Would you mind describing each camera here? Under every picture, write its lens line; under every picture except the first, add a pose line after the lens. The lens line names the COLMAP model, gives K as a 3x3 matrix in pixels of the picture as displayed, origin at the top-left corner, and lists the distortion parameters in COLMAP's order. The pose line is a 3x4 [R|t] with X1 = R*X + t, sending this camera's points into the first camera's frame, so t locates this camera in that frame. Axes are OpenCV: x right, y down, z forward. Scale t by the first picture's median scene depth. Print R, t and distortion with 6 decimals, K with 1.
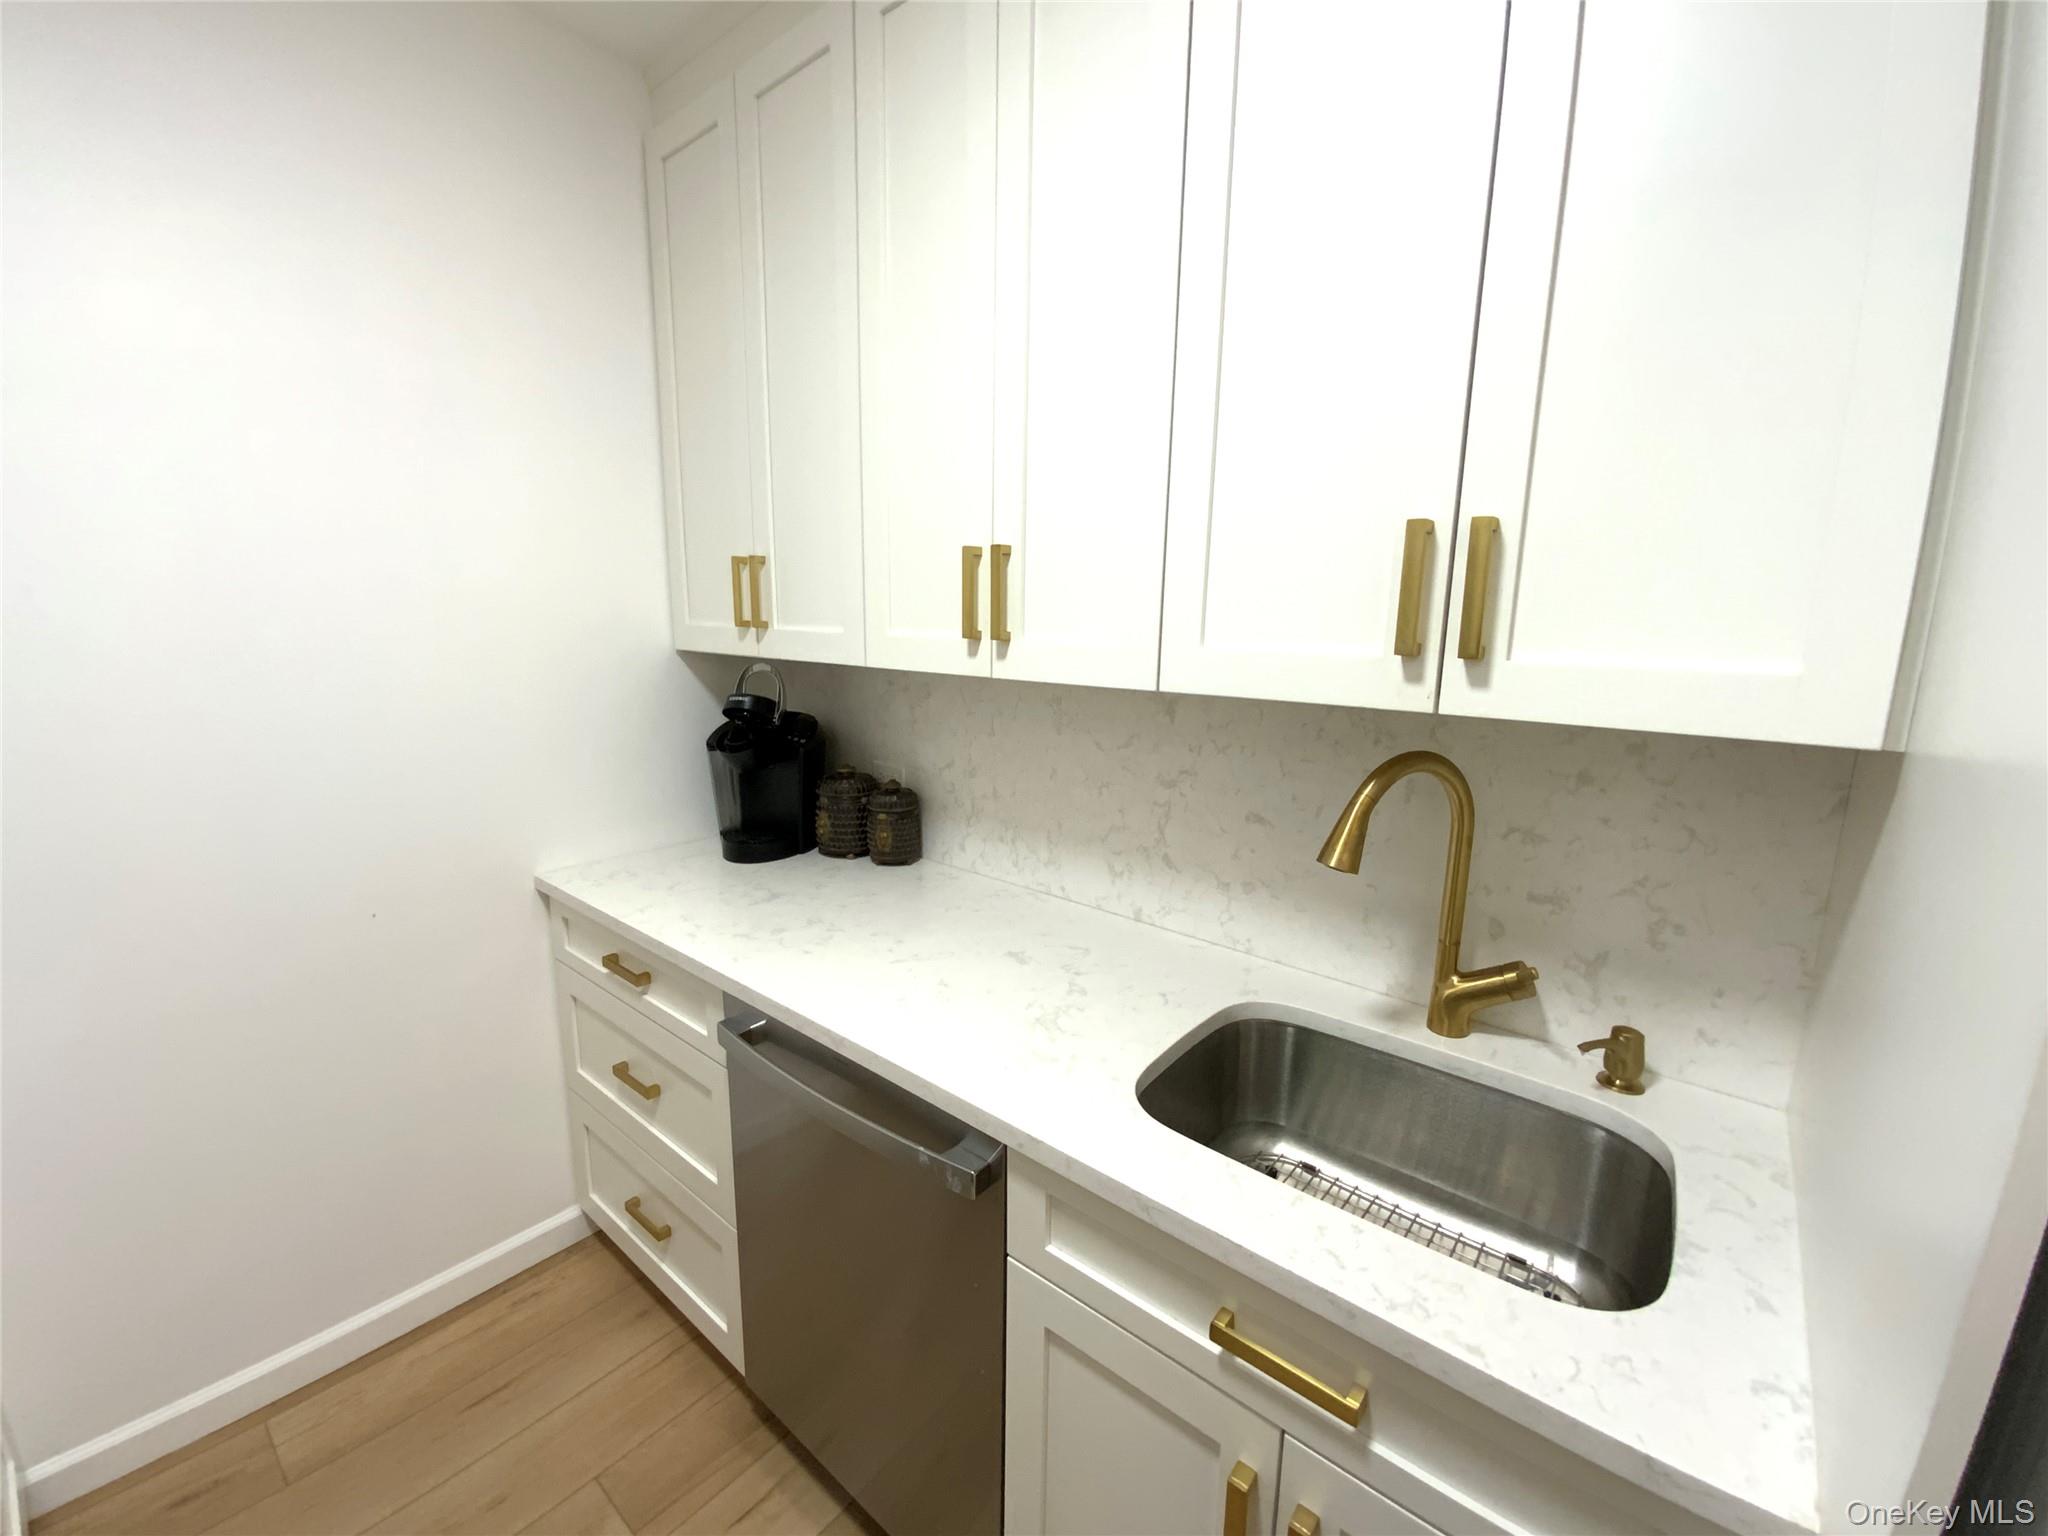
lens RADIAL K [[818.8, 0, 1040.9], [0, 818.8, 766.6], [0, 0, 1]] dist [0.005159, -0.001404]
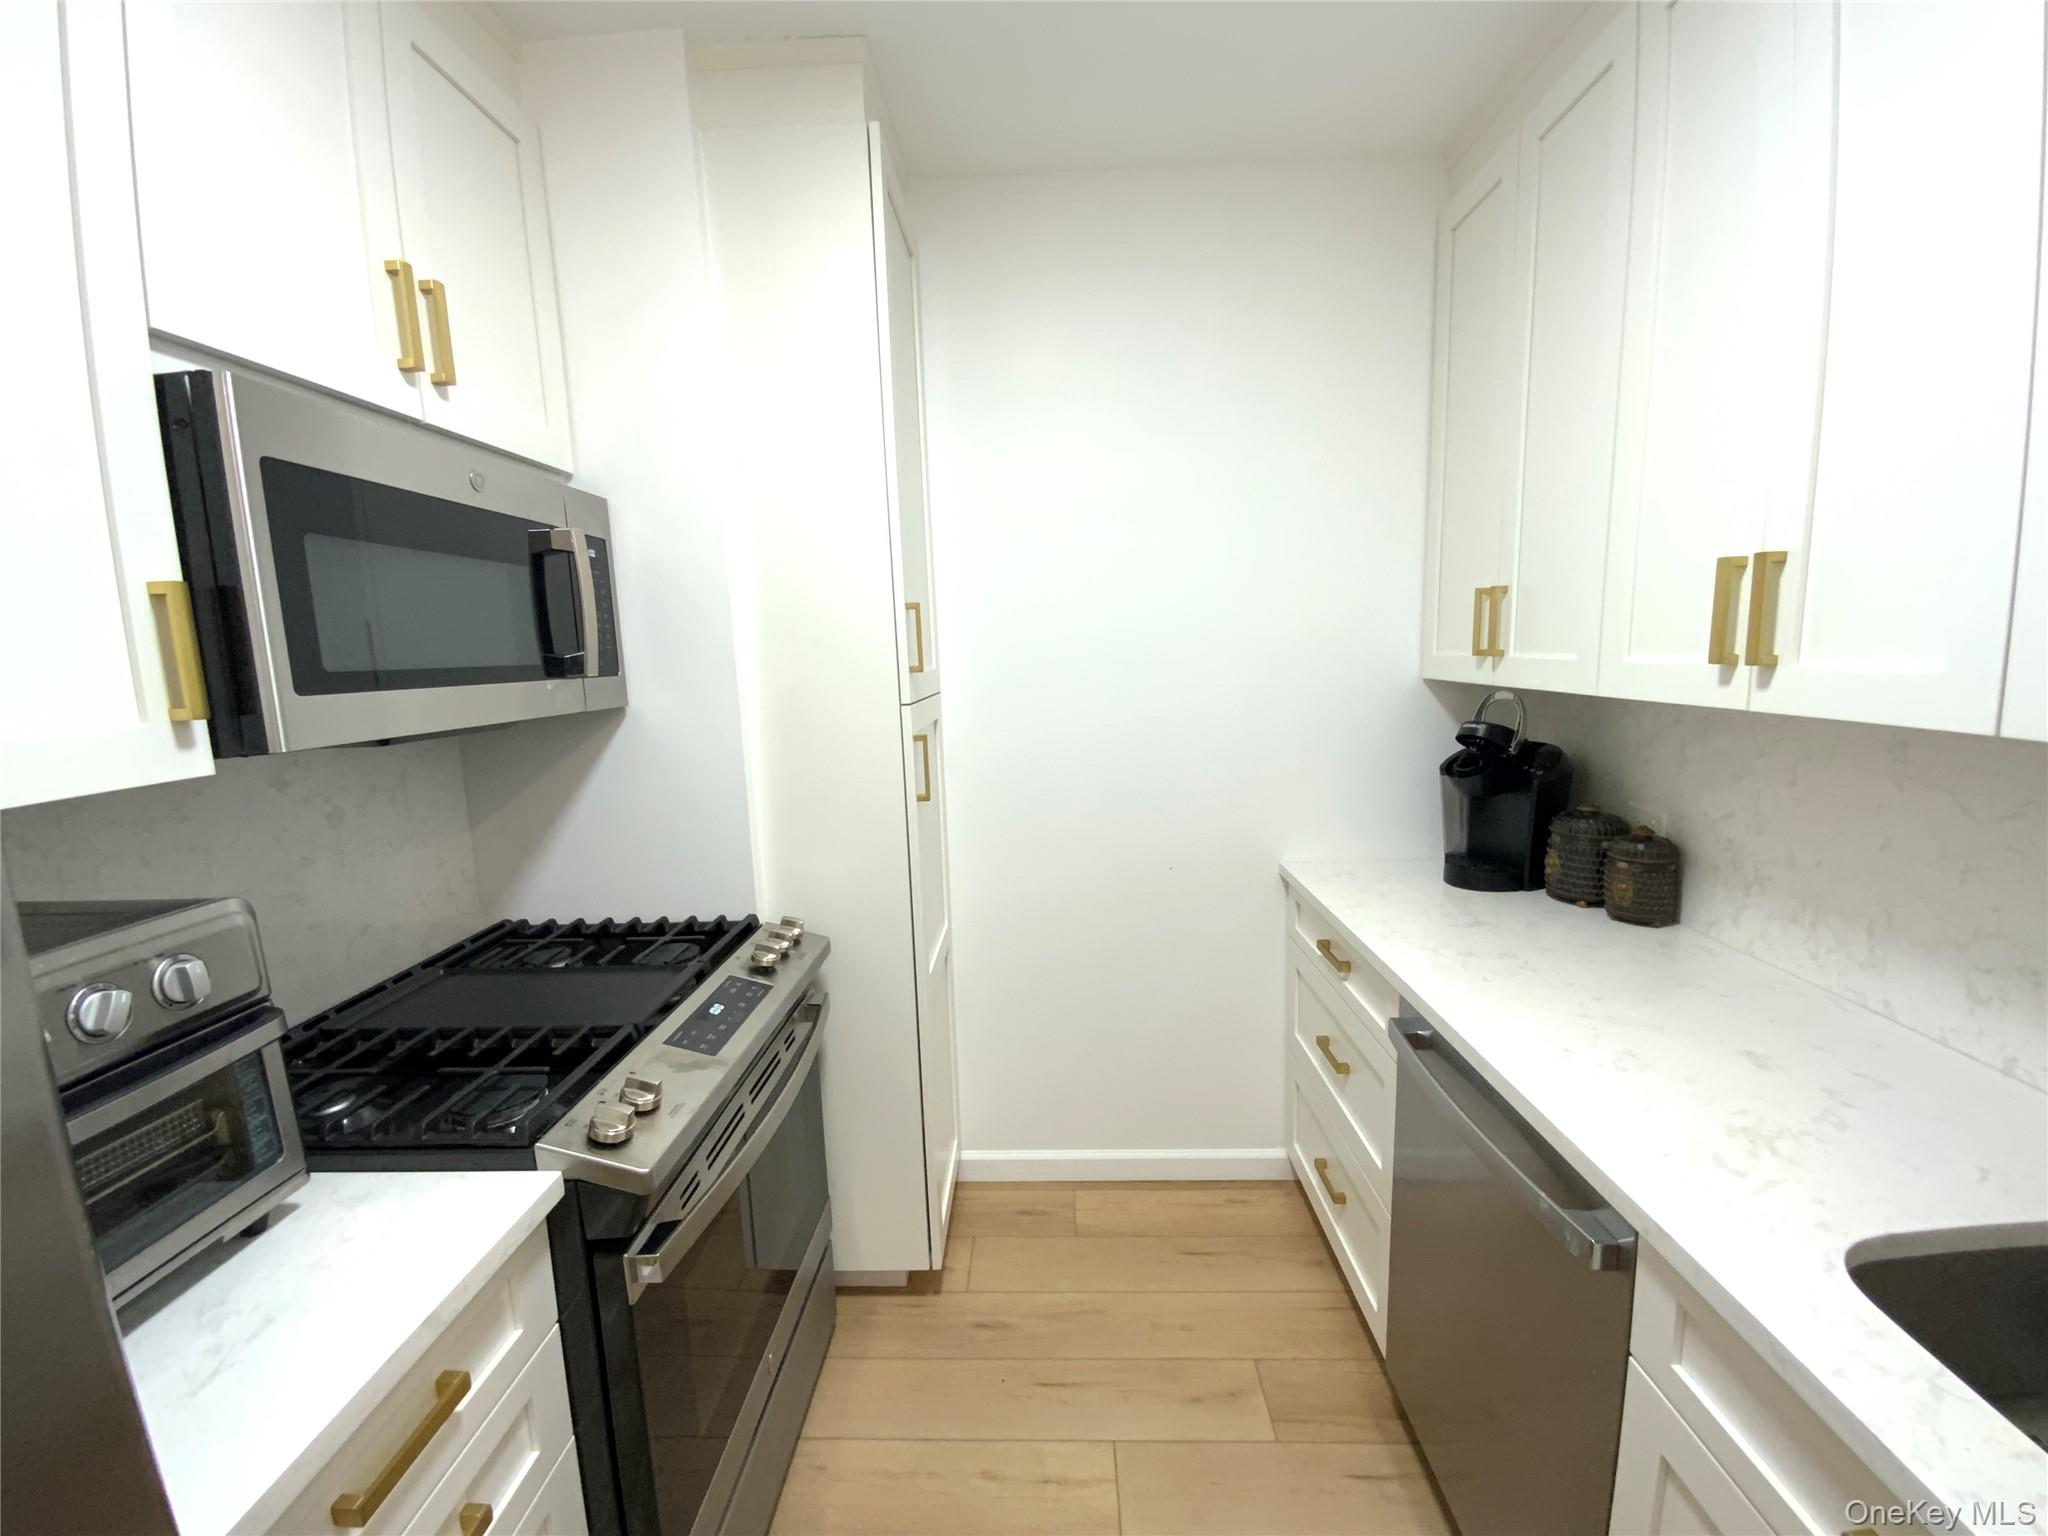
lens RADIAL K [[818.8, 0, 1020.6], [0, 818.8, 765.6], [0, 0, 1]] dist [0.005159, -0.001404]
pose [[0.600013, 0.079838, -0.795996, 0.126526], [-0.105772, 0.994189, 0.019987, 0.005753], [0.792967, 0.072202, 0.604971, -0.064650]]
